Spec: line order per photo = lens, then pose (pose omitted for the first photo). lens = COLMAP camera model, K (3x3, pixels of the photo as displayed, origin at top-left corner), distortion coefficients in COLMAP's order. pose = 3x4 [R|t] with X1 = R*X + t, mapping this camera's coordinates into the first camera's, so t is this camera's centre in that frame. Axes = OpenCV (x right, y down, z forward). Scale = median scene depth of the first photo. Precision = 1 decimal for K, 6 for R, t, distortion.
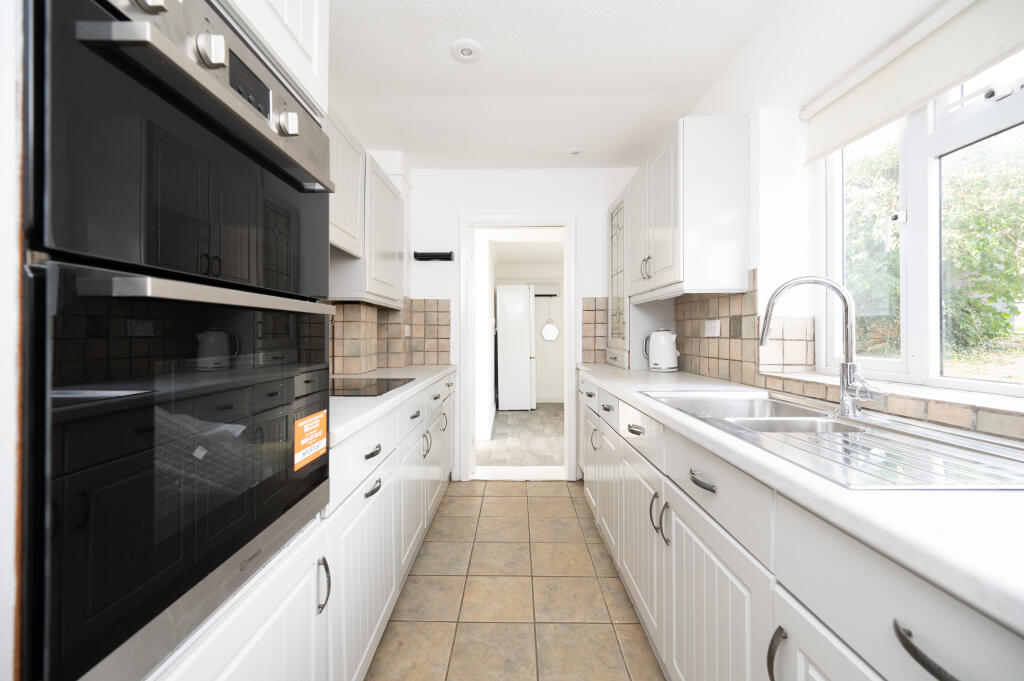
lens RADIAL K [[400.8, 0, 512.6], [0, 400.8, 332.7], [0, 0, 1]] dist [0.000247, -0.000307]
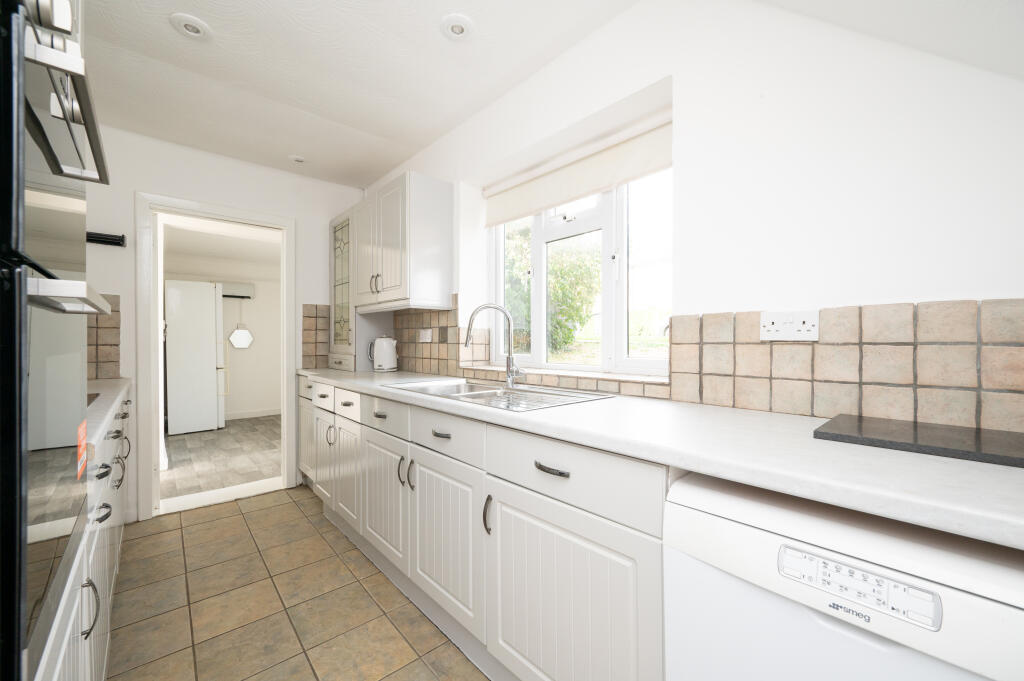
lens RADIAL K [[400.8, 0, 510.6], [0, 400.8, 342.4], [0, 0, 1]] dist [0.000247, -0.000307]
pose [[0.742105, 0.000934, 0.670283, -0.155151], [-0.003717, 0.999989, 0.002721, 0.005758], [-0.670273, -0.004511, 0.742101, -0.136896]]
